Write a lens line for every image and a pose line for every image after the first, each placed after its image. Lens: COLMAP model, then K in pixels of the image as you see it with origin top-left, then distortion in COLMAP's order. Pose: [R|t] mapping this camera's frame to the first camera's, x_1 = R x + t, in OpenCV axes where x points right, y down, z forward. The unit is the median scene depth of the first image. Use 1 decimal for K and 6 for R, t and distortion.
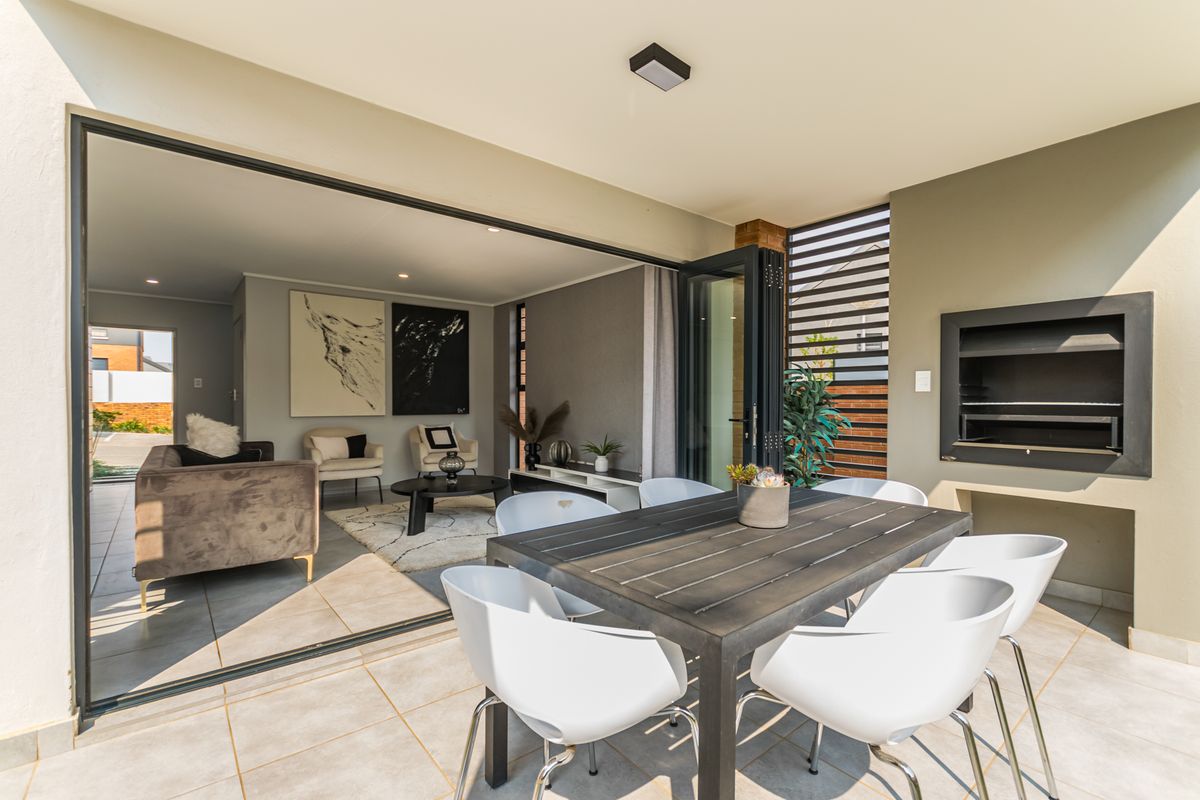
lens RADIAL K [[525.0, 0, 593.1], [0, 525.0, 401.0], [0, 0, 1]] dist [0.003447, 0.000893]
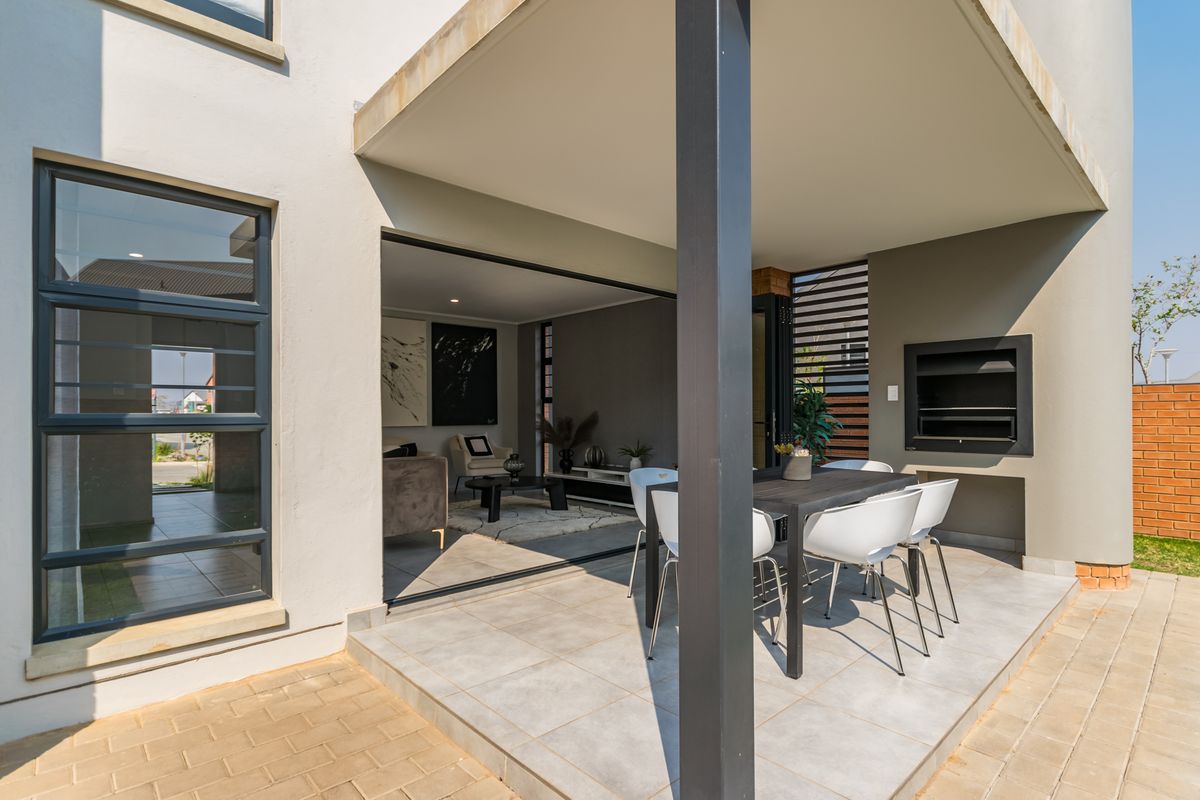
lens RADIAL K [[586.9, 0, 604.2], [0, 586.9, 404.6], [0, 0, 1]] dist [-0.001208, -0.000306]
pose [[0.996612, -0.005662, 0.082052, -0.253877], [0.007121, 0.999821, -0.017503, 0.014212], [-0.081938, 0.018028, 0.996474, -0.472772]]
